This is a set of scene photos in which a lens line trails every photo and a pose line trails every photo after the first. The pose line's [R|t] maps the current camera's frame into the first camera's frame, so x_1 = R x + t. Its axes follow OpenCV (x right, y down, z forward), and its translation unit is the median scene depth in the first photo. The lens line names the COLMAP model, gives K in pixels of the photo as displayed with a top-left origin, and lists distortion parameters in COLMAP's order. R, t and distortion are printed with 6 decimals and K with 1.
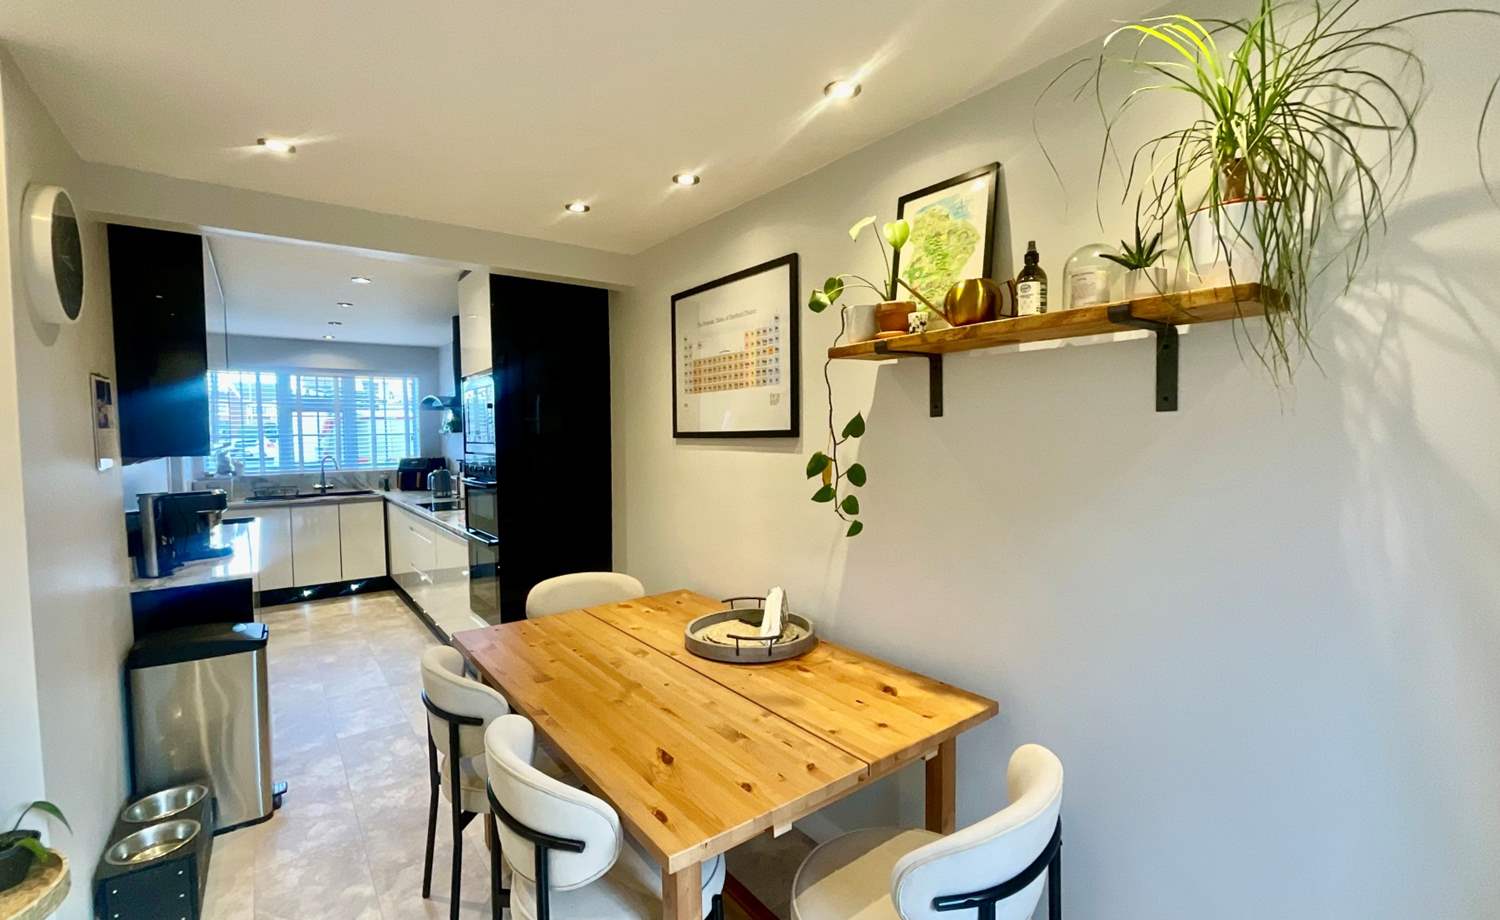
lens RADIAL K [[641.4, 0, 753.0], [0, 641.4, 463.3], [0, 0, 1]] dist [-0.000574, 0.000388]
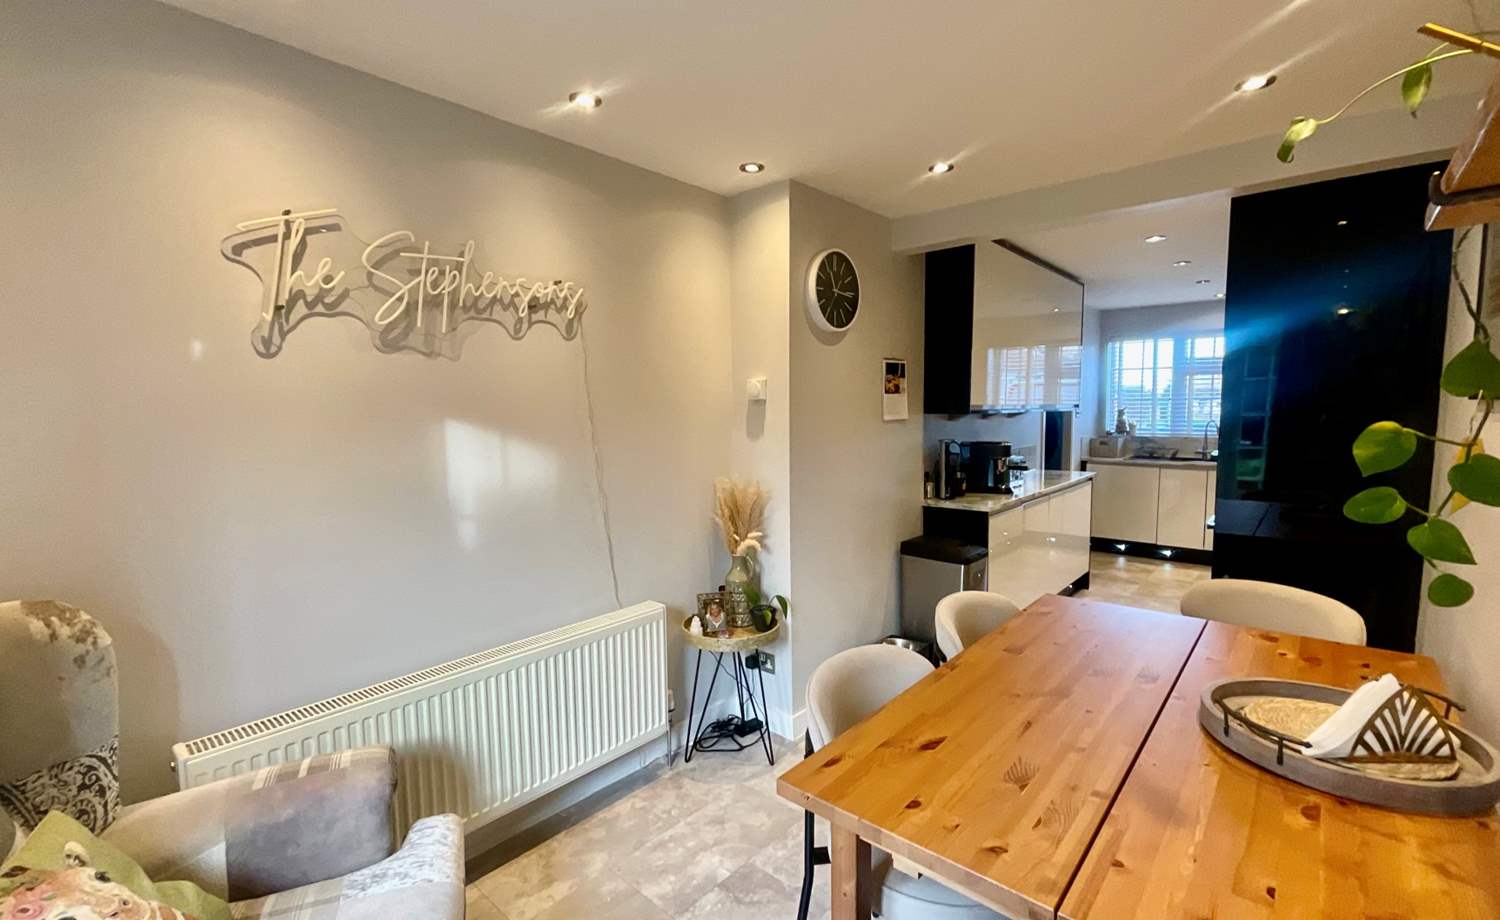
lens RADIAL K [[647.1, 0, 749.8], [0, 647.1, 461.8], [0, 0, 1]] dist [-0.003005, -0.000208]
pose [[0.195278, 0.091887, -0.976434, 0.366381], [-0.040488, 0.995508, 0.085585, -0.008816], [0.979912, 0.022821, 0.198121, 0.293284]]
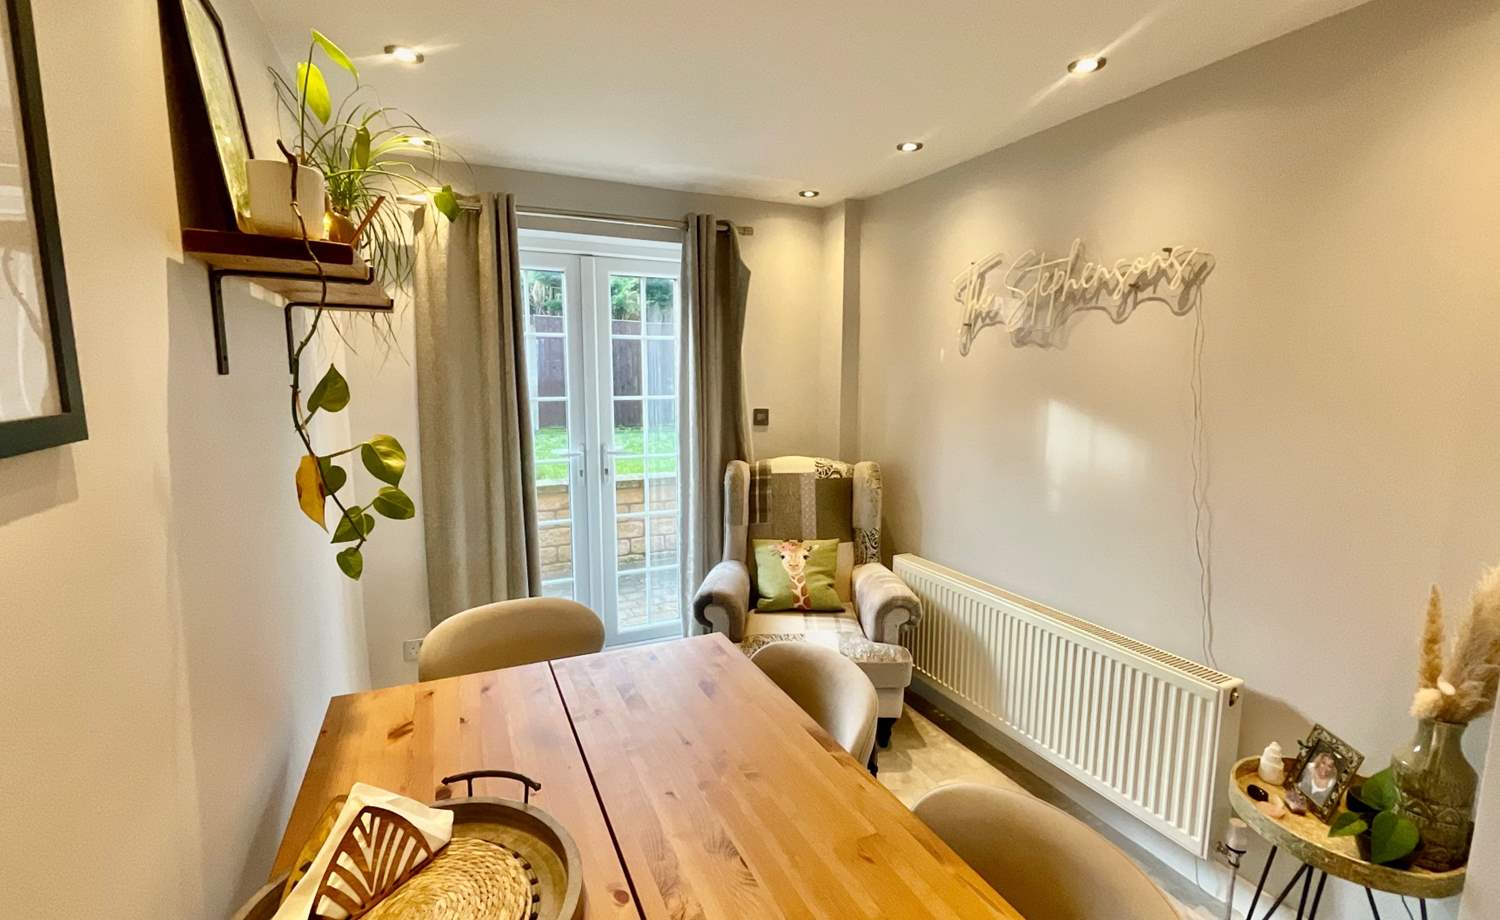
lens RADIAL K [[658.2, 0, 751.0], [0, 658.2, 463.3], [0, 0, 1]] dist [-0.003408, -0.000131]
pose [[-0.976867, -0.024218, 0.212472, -0.238882], [0.015979, 0.982523, 0.185455, -0.068643], [-0.213250, 0.184560, -0.959407, 1.069385]]
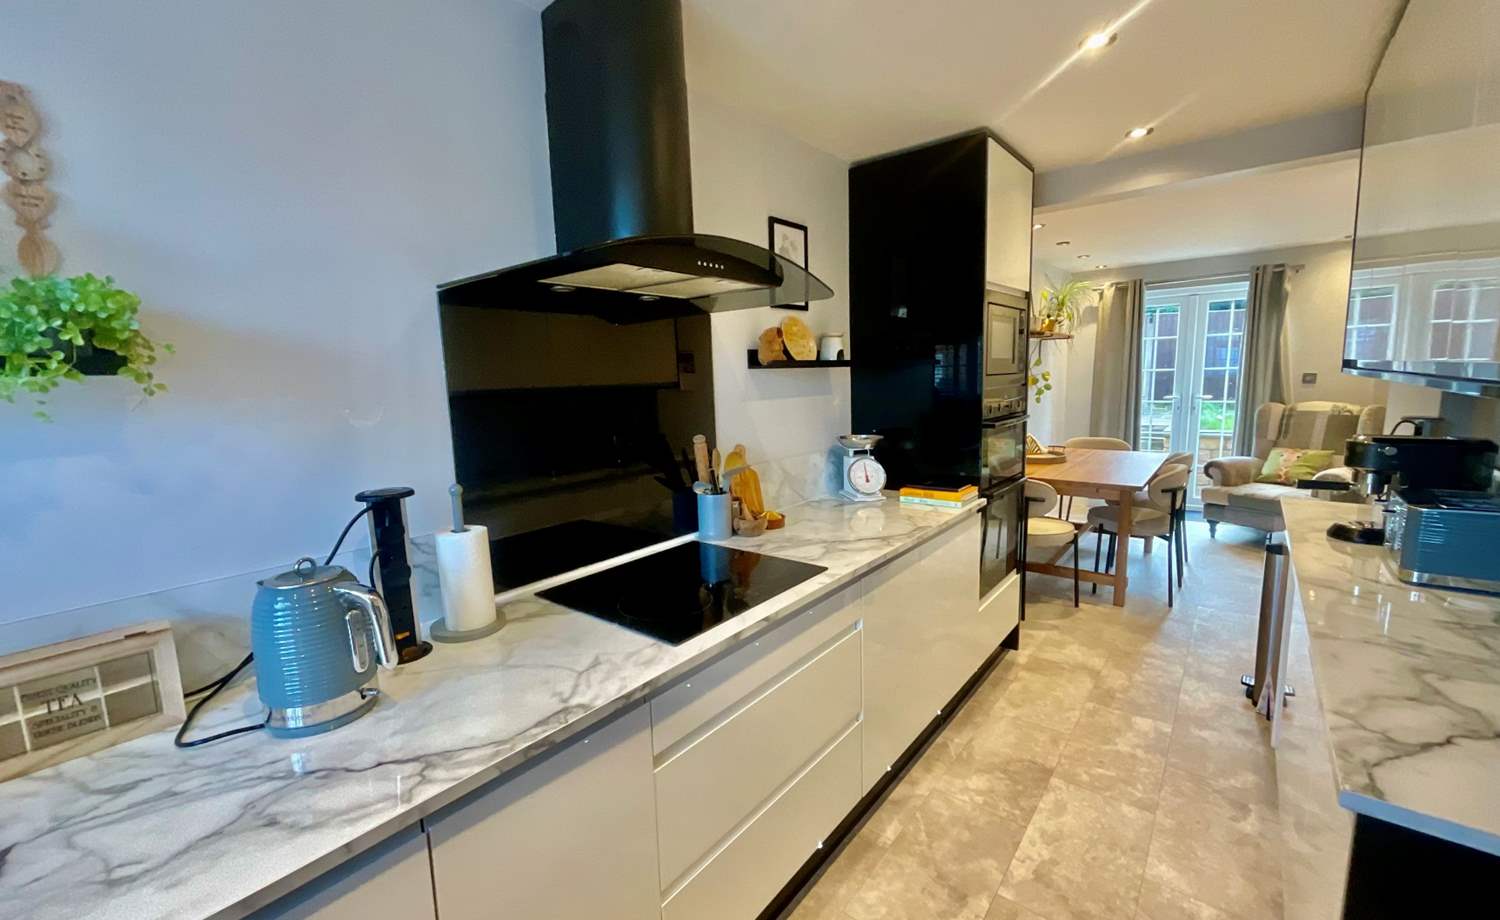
lens RADIAL K [[609.5, 0, 747.0], [0, 609.5, 466.2], [0, 0, 1]] dist [0.000062, 0.000118]
pose [[-0.233188, -0.123613, 0.964543, -1.480262], [0.082407, 0.985808, 0.146261, -0.071622], [-0.968934, 0.113591, -0.219692, 1.994988]]
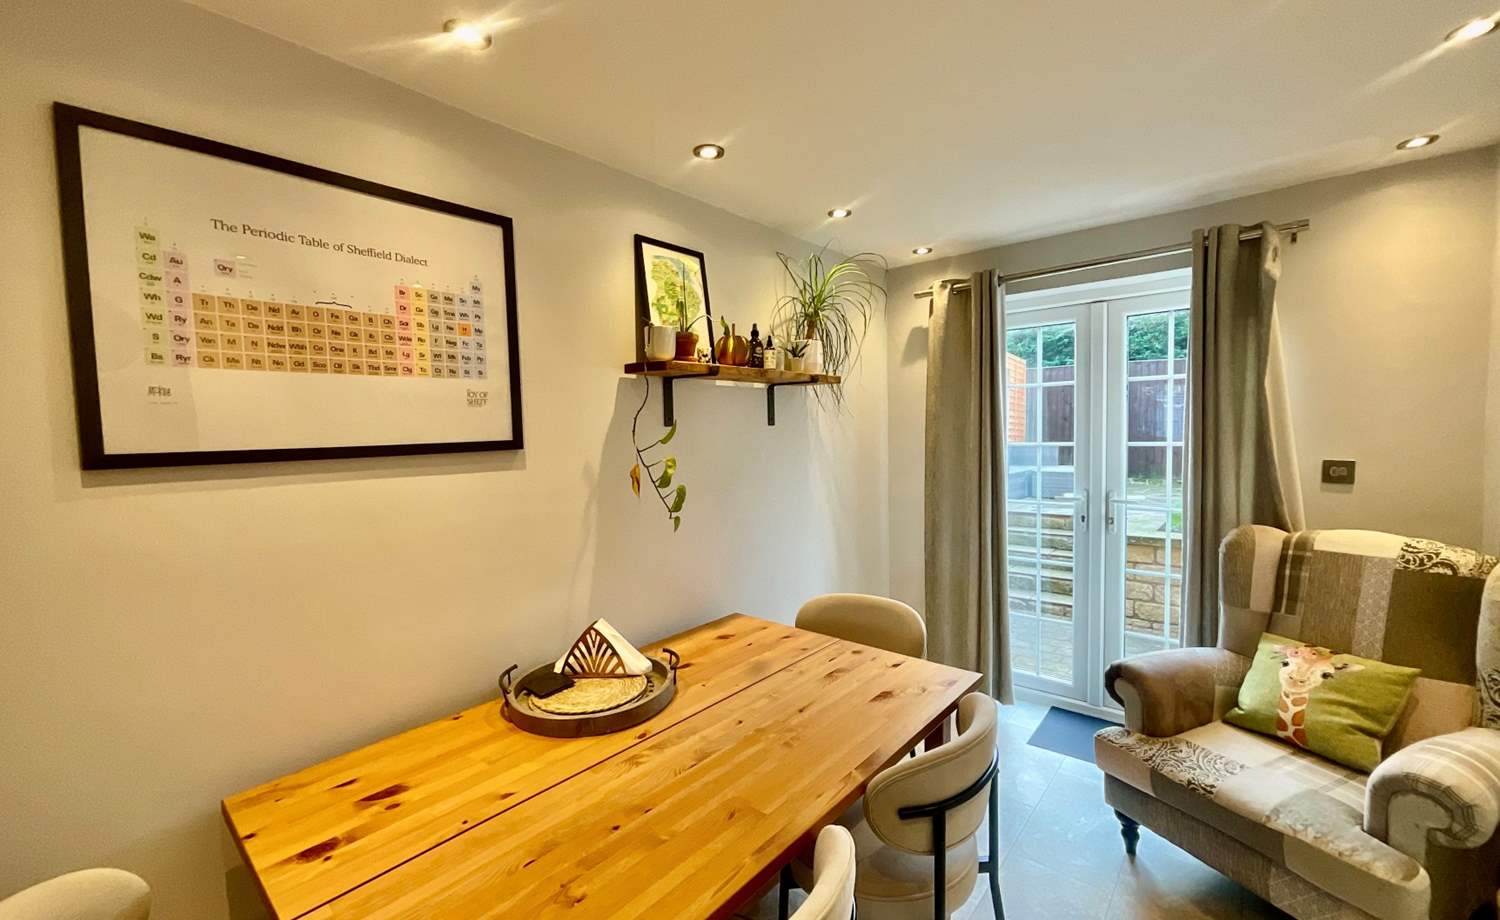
lens RADIAL K [[607.9, 0, 750.8], [0, 607.9, 462.2], [0, 0, 1]] dist [-0.002259, -0.000763]
pose [[-0.206028, -0.036182, 0.977877, -0.651201], [0.075543, 0.995746, 0.052759, -0.037902], [-0.975626, 0.084742, -0.202418, 0.775018]]
